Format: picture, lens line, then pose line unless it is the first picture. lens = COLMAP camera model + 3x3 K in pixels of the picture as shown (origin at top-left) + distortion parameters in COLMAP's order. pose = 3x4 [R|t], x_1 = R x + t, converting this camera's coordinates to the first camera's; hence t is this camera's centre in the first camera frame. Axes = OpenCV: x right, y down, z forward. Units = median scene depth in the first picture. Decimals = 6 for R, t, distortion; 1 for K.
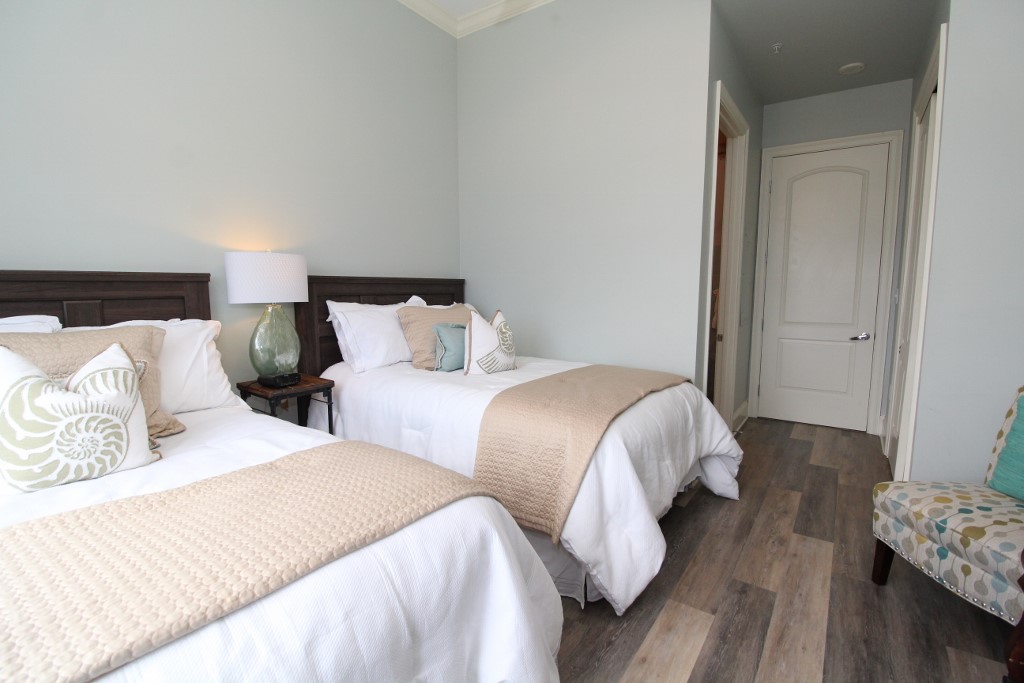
lens RADIAL K [[475.6, 0, 516.1], [0, 475.6, 339.8], [0, 0, 1]] dist [-0.005819, -0.002020]
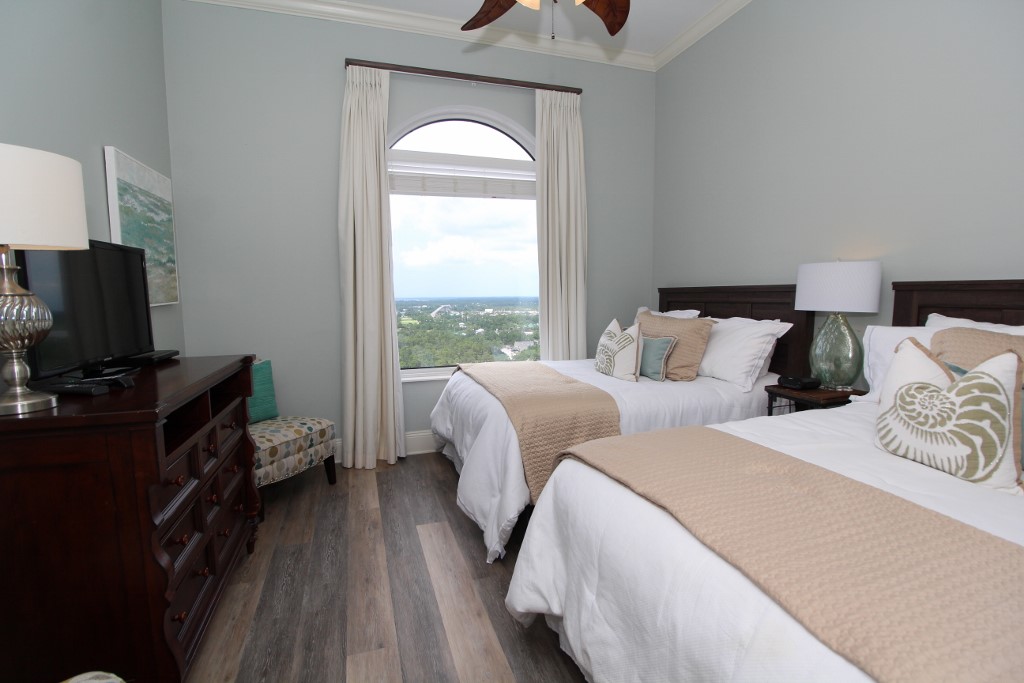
lens RADIAL K [[475.6, 0, 507.8], [0, 475.6, 338.4], [0, 0, 1]] dist [-0.005819, -0.002020]
pose [[-0.598129, 0.080621, -0.797334, 1.085972], [-0.077816, 0.984383, 0.157909, -0.193306], [0.797613, 0.156495, -0.582514, 1.593627]]
